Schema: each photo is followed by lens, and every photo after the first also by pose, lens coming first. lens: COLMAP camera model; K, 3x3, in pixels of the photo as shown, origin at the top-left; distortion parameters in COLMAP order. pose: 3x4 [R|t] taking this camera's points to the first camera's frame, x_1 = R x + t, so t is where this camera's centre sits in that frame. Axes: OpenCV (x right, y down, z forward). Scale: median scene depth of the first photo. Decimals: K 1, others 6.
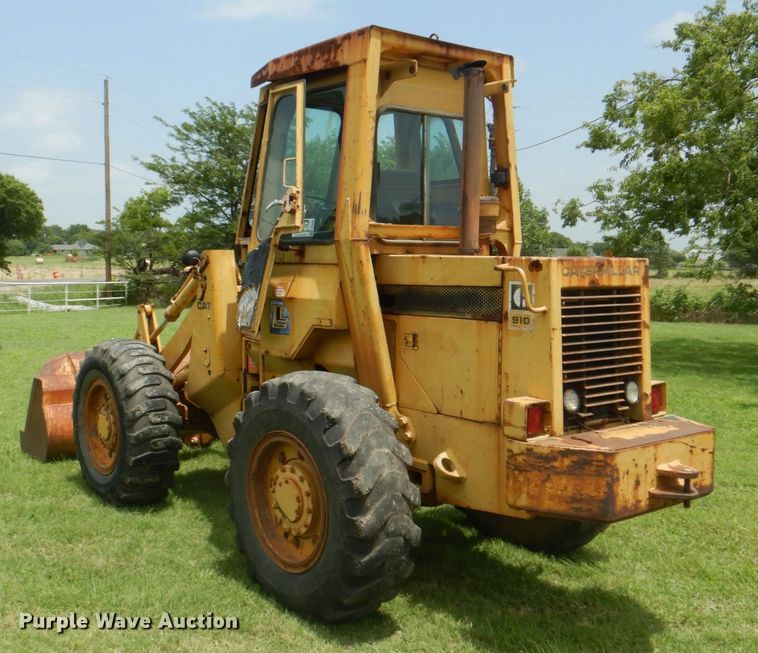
lens RADIAL K [[844.7, 0, 287.6], [0, 844.7, 315.4], [0, 0, 1]] dist [0.012374, 0.000000]
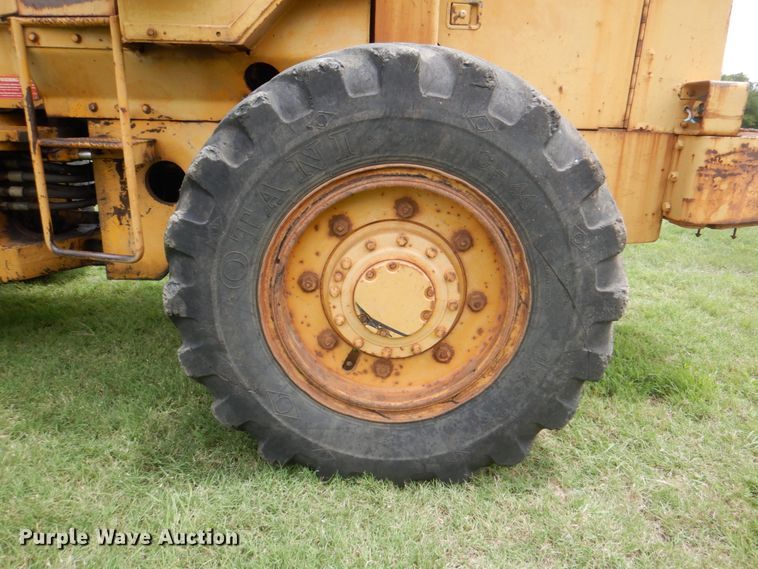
lens RADIAL K [[542.5, 0, 382.5], [0, 542.5, 285.4], [0, 0, 1]] dist [0.012395, -0.013098]
pose [[0.569986, -0.229514, 0.788948, -0.261539], [0.020236, 0.963825, 0.265768, 0.117861], [-0.821405, -0.135518, 0.554011, 0.805226]]
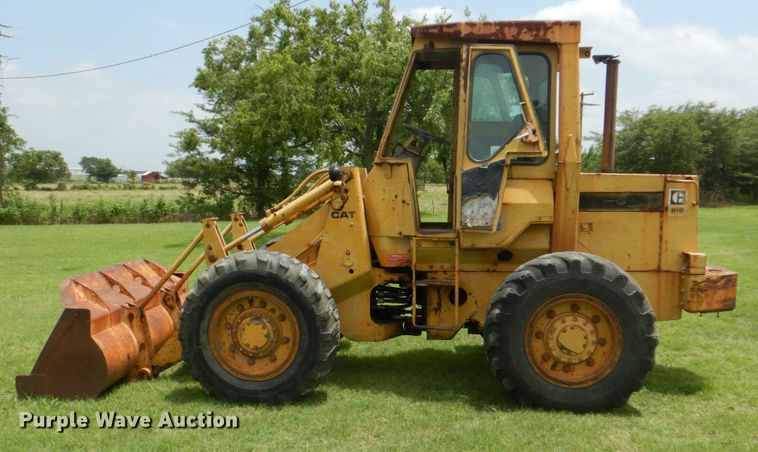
lens RADIAL K [[688.9, 0, 361.3], [0, 688.9, 246.8], [0, 0, 1]] dist [-0.008880, 0.000000]
pose [[0.641215, -0.076879, 0.763500, -1.111088], [0.047999, 0.997039, 0.060083, -0.032124], [-0.765858, -0.001879, 0.643006, 0.504120]]
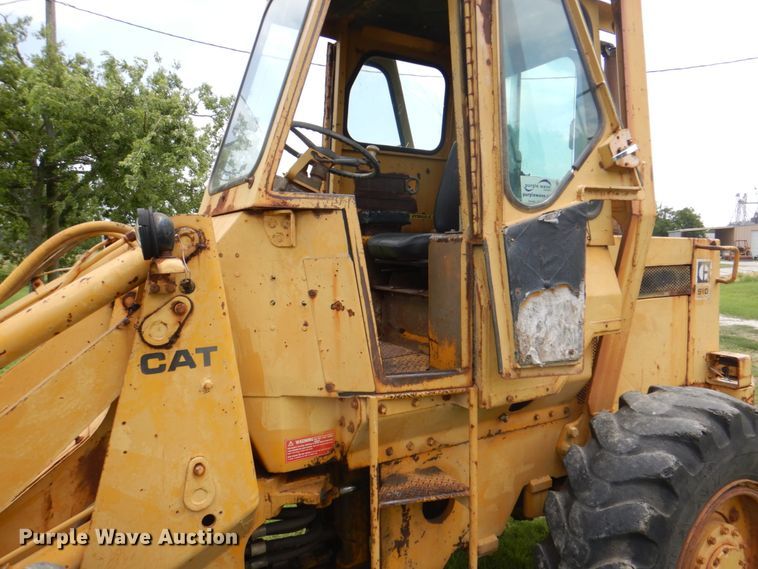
lens RADIAL K [[542.5, 0, 379.8], [0, 542.5, 279.0], [0, 0, 1]] dist [0.012395, -0.013098]
pose [[0.085122, -0.067060, 0.994111, -0.457210], [0.066932, 0.995864, 0.061447, -0.077906], [-0.994120, 0.061307, 0.089259, 1.209360]]
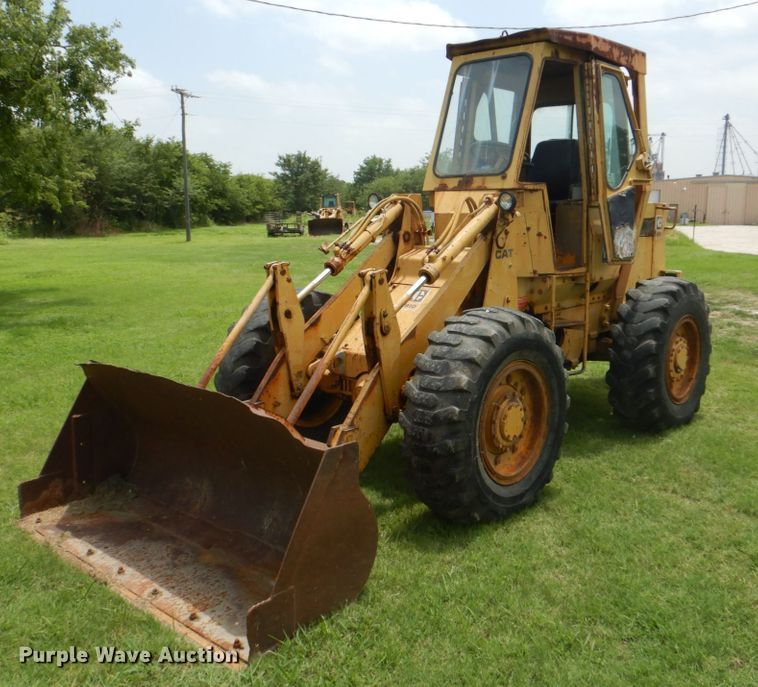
lens RADIAL K [[781.1, 0, 386.9], [0, 781.1, 316.1], [0, 0, 1]] dist [0.006129, 0.000000]
pose [[-0.223284, -0.140313, 0.964602, -1.240972], [0.059636, 0.985765, 0.157196, -0.117944], [-0.972928, 0.092624, -0.211737, 1.795230]]
